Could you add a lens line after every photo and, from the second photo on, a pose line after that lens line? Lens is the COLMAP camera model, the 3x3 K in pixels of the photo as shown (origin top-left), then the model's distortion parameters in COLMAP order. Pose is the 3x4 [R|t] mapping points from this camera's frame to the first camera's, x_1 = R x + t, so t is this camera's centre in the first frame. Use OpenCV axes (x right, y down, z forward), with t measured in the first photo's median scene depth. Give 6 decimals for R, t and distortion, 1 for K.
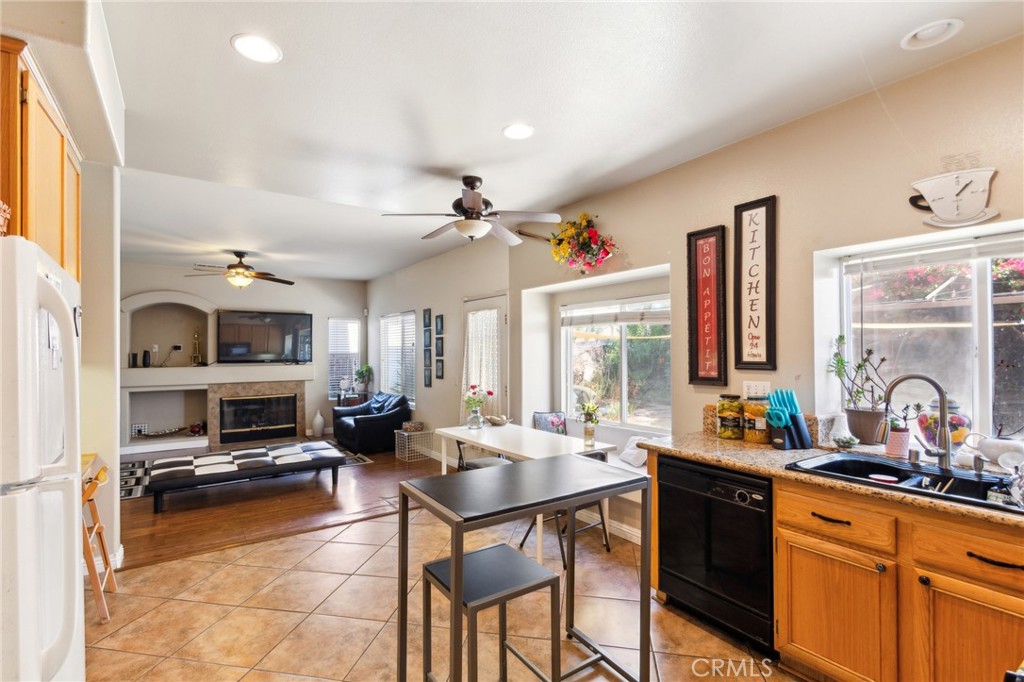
lens RADIAL K [[469.0, 0, 512.2], [0, 469.0, 341.5], [0, 0, 1]] dist [0.009024, -0.002341]
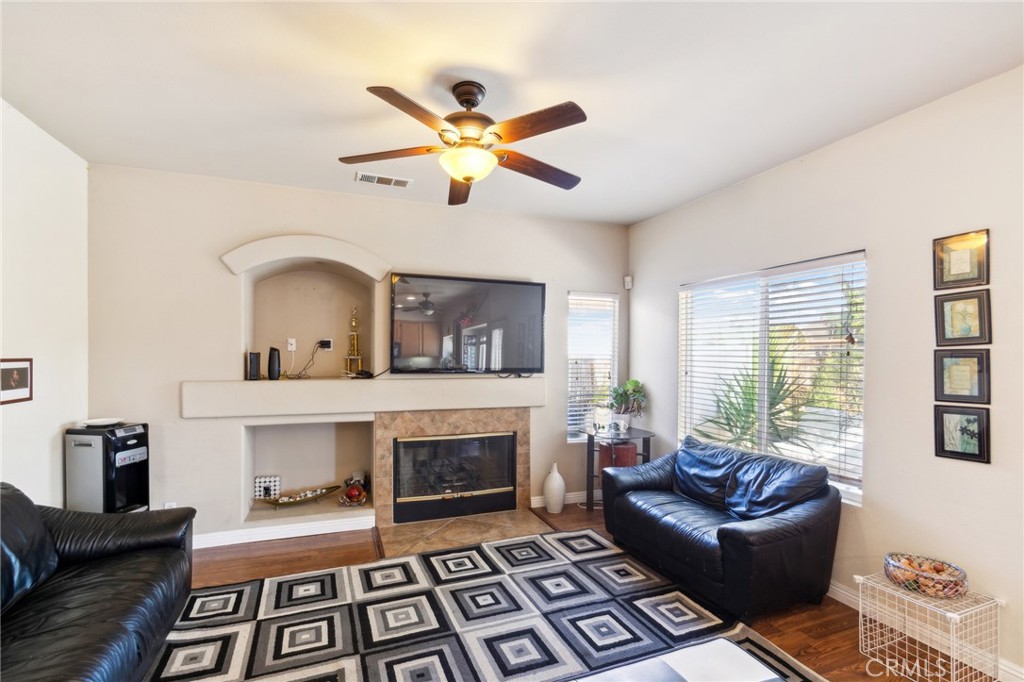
lens RADIAL K [[469.0, 0, 510.5], [0, 469.0, 351.3], [0, 0, 1]] dist [0.009024, -0.002341]
pose [[0.969770, 0.009309, -0.243844, -0.361583], [-0.006807, 0.999915, 0.011101, 0.013873], [0.243927, -0.009106, 0.969751, 0.512298]]
